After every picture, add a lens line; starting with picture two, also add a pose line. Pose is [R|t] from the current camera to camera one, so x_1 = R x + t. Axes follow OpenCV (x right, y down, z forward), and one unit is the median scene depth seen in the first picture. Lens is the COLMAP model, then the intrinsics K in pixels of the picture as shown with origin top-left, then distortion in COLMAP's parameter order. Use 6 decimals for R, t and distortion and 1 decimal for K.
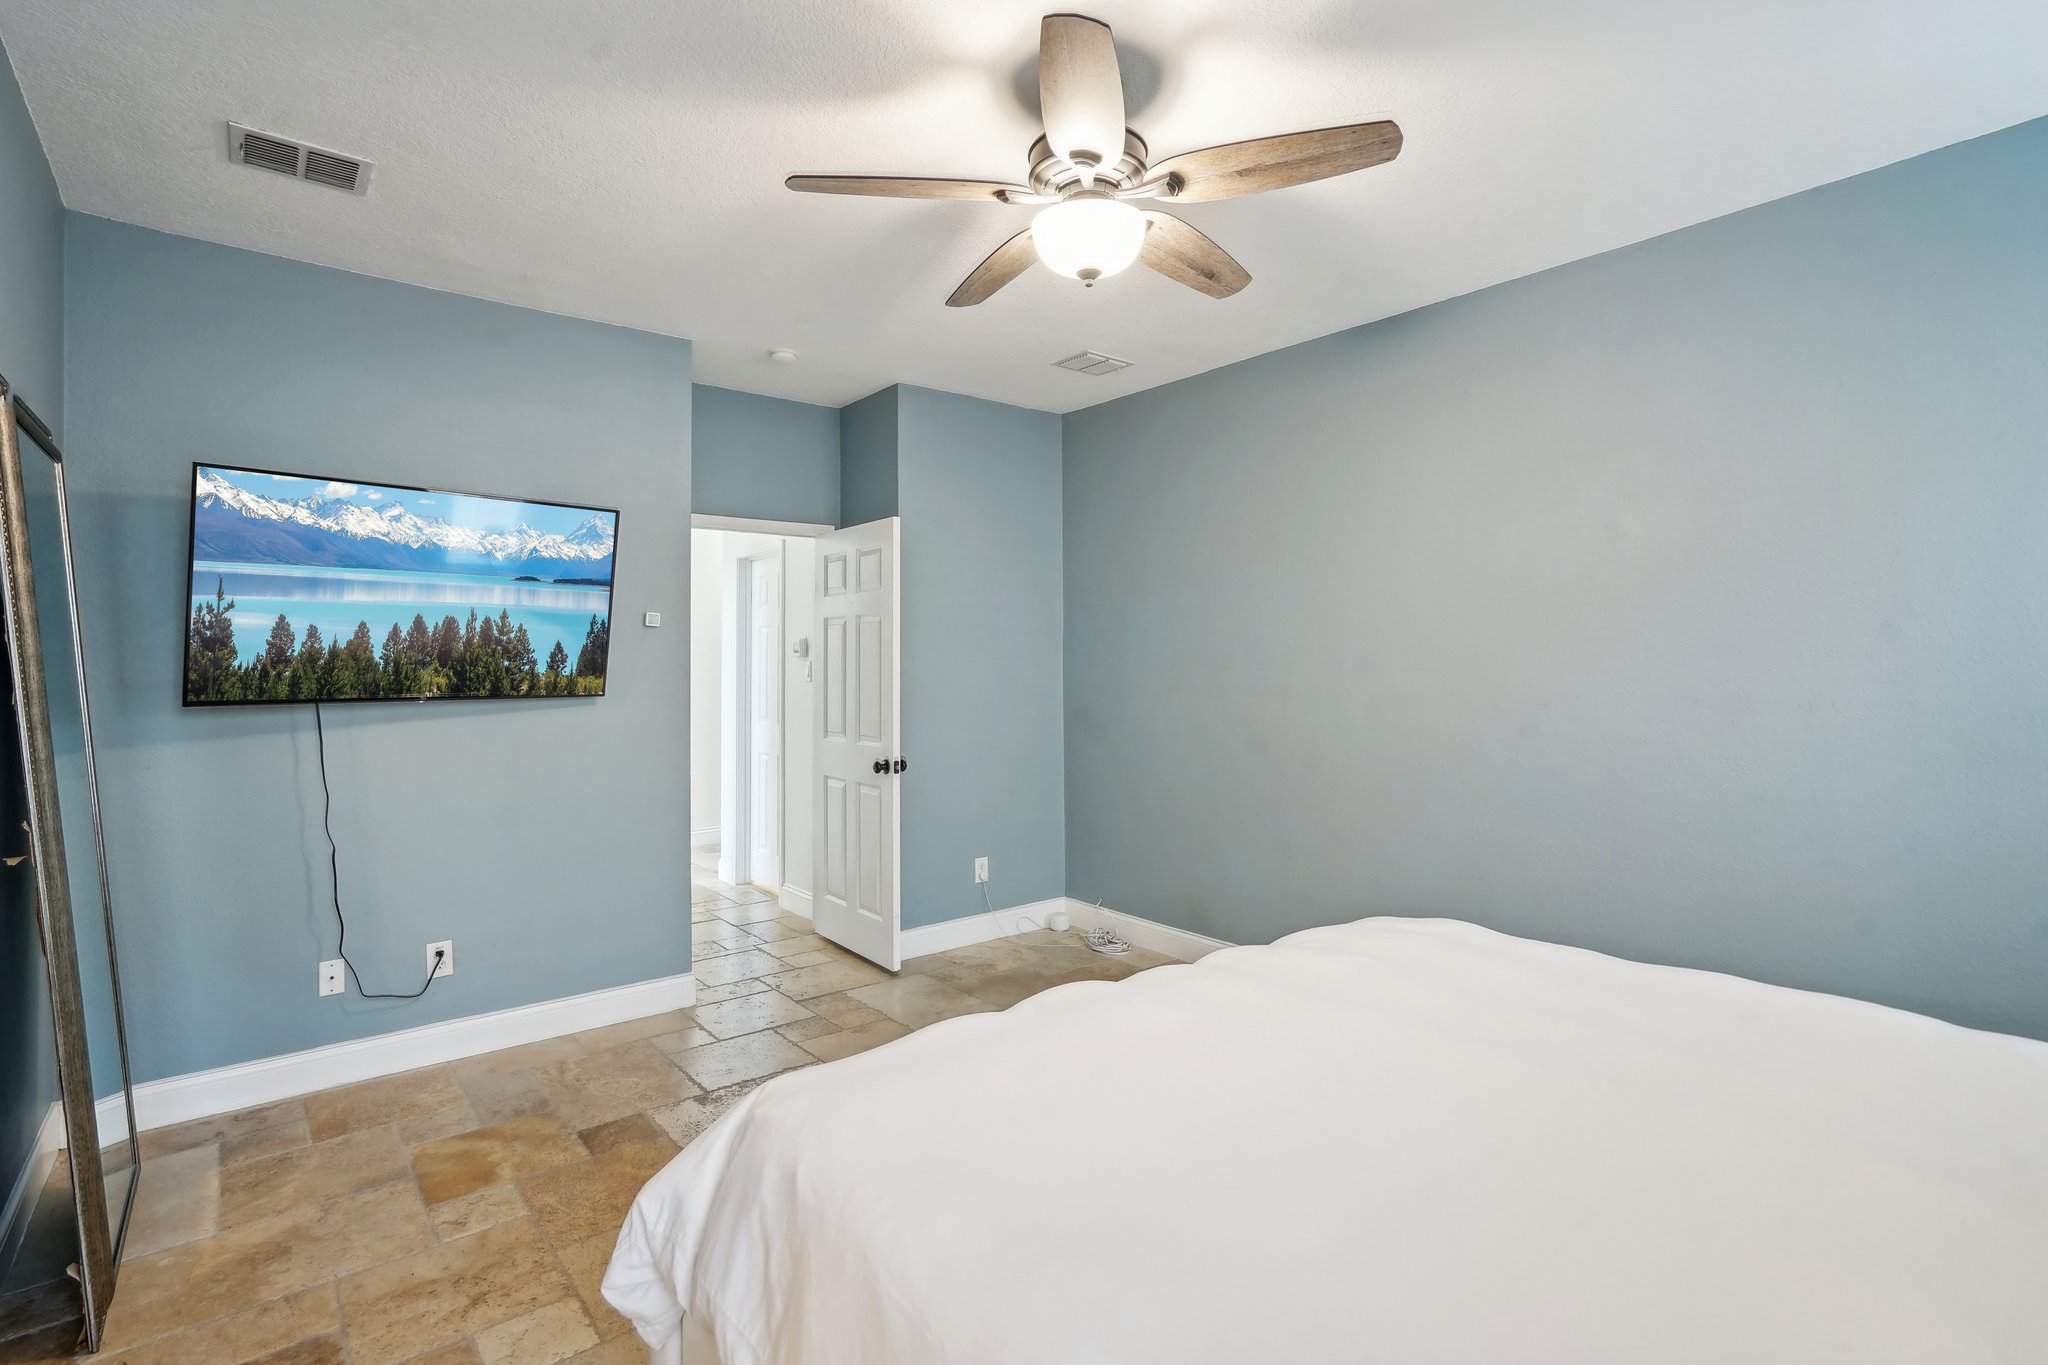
lens RADIAL K [[999.4, 0, 1022.7], [0, 999.4, 635.1], [0, 0, 1]] dist [0.000711, 0.000557]
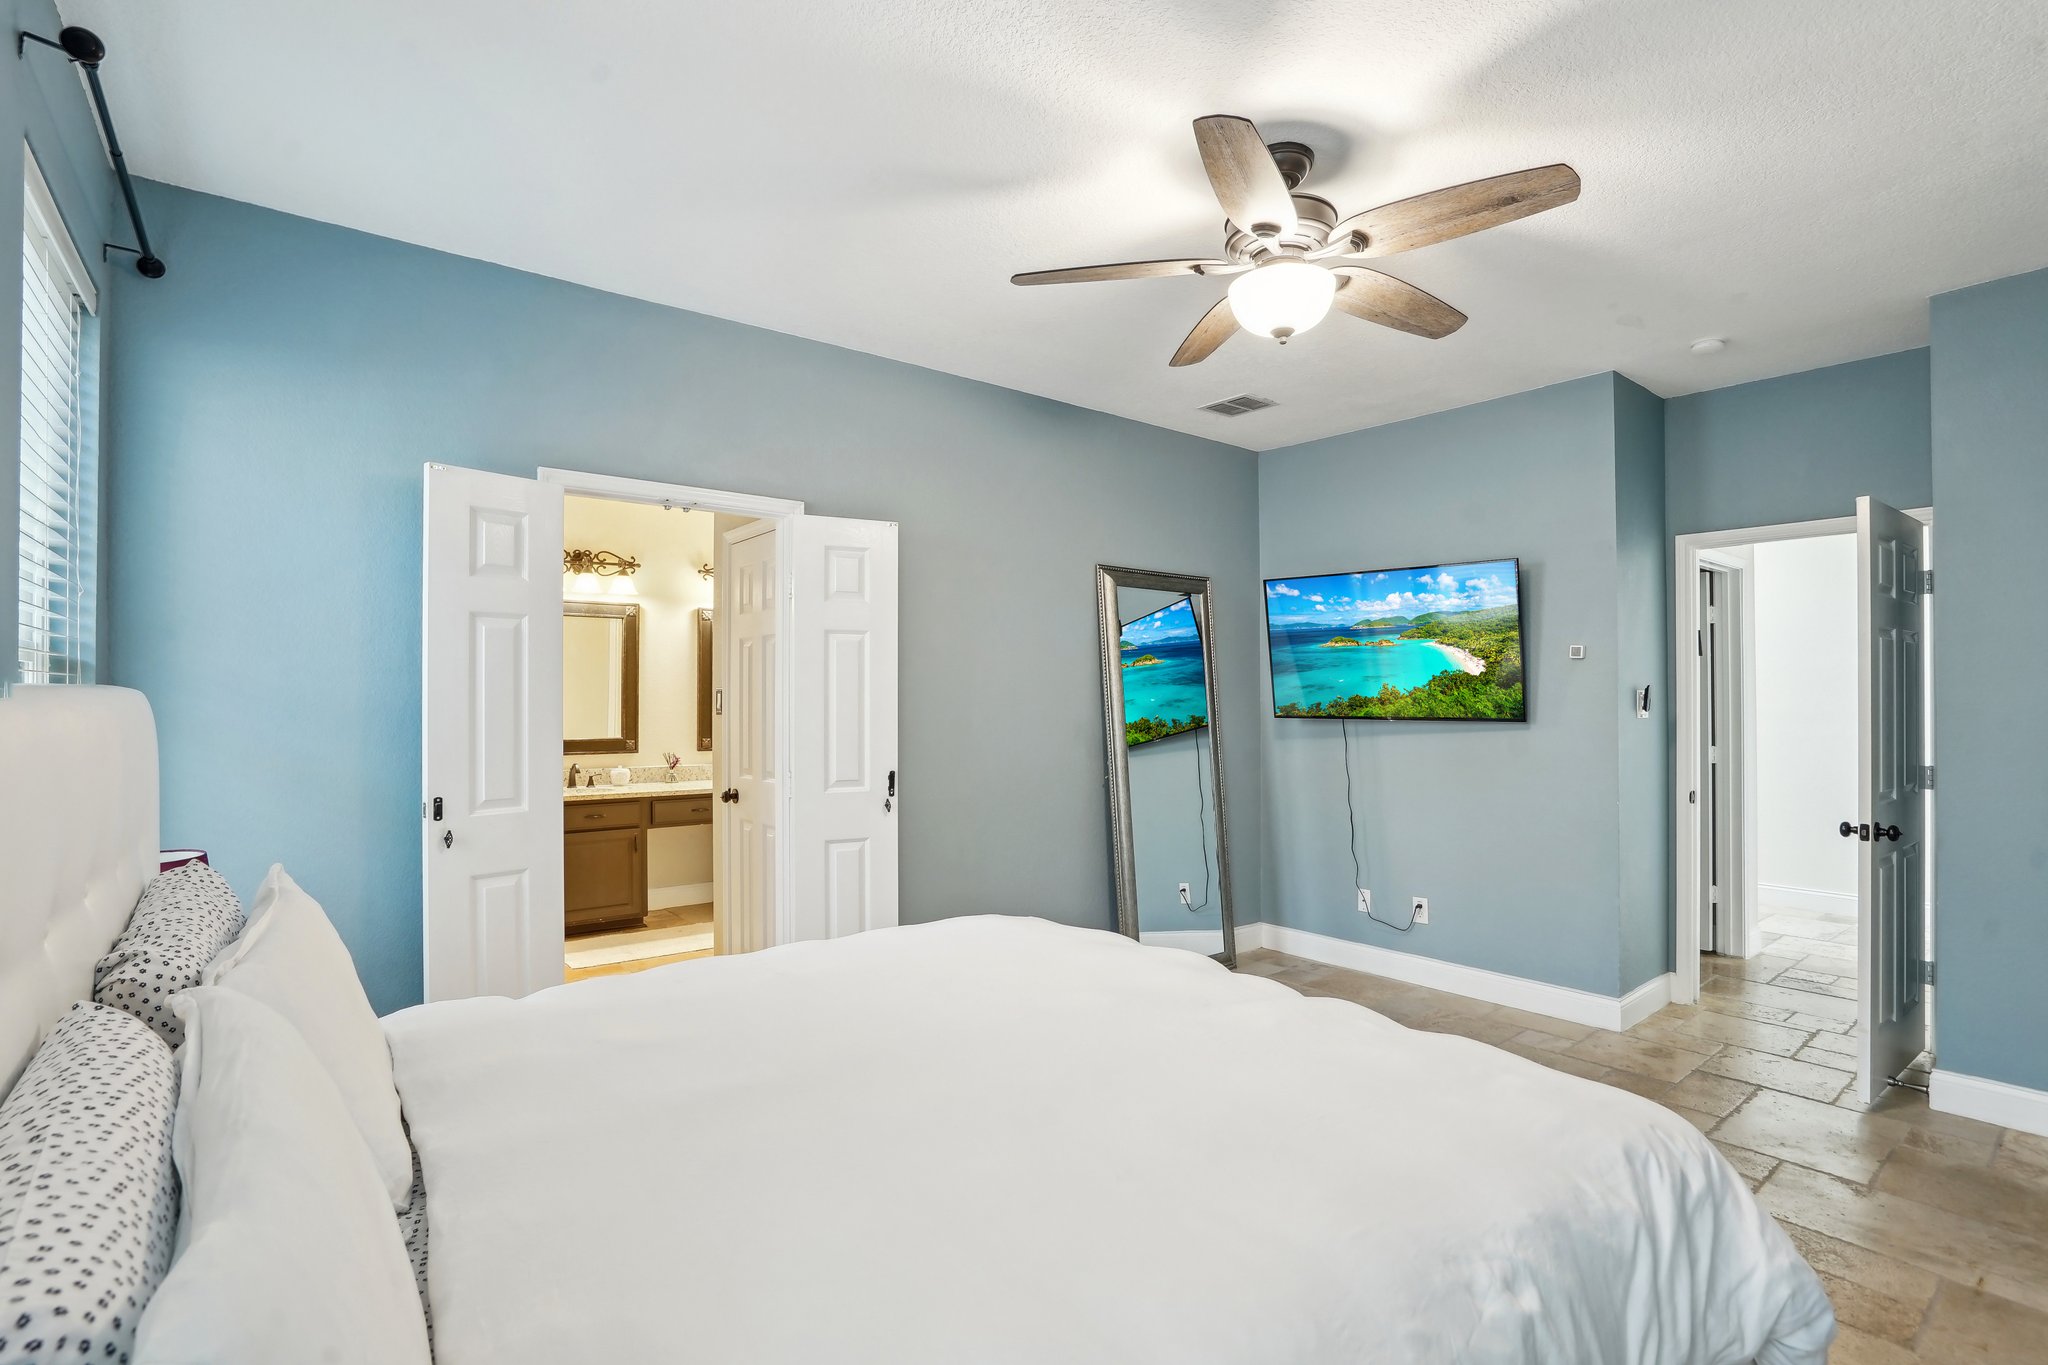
lens RADIAL K [[988.7, 0, 1023.2], [0, 988.7, 689.8], [0, 0, 1]] dist [-0.001548, 0.000879]
pose [[-0.011003, -0.003733, -0.999932, 0.772885], [0.028926, 0.999573, -0.004050, 0.013093], [0.999521, -0.028969, -0.010890, 0.479741]]
